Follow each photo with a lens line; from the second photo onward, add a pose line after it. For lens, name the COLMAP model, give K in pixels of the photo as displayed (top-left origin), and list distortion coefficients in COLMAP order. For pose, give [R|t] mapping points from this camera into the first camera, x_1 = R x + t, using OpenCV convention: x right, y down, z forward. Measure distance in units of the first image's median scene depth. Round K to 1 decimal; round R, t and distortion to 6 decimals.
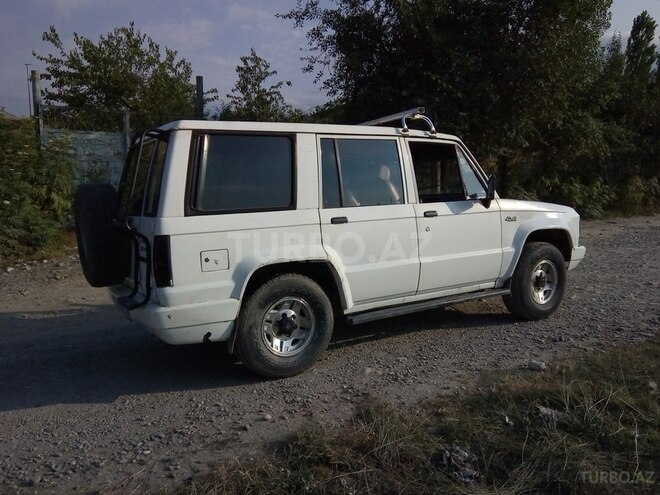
lens RADIAL K [[537.3, 0, 333.0], [0, 537.3, 250.5], [0, 0, 1]] dist [0.075173, -0.122006]
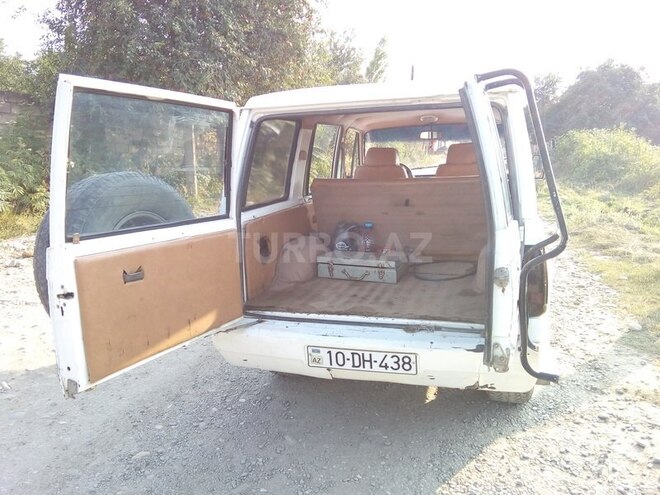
lens RADIAL K [[537.3, 0, 333.0], [0, 537.3, 250.5], [0, 0, 1]] dist [0.075173, -0.122006]
pose [[0.759559, -0.099197, 0.642830, -0.950218], [0.073118, 0.995060, 0.067156, -0.083309], [-0.646316, -0.004006, 0.763060, 0.617945]]
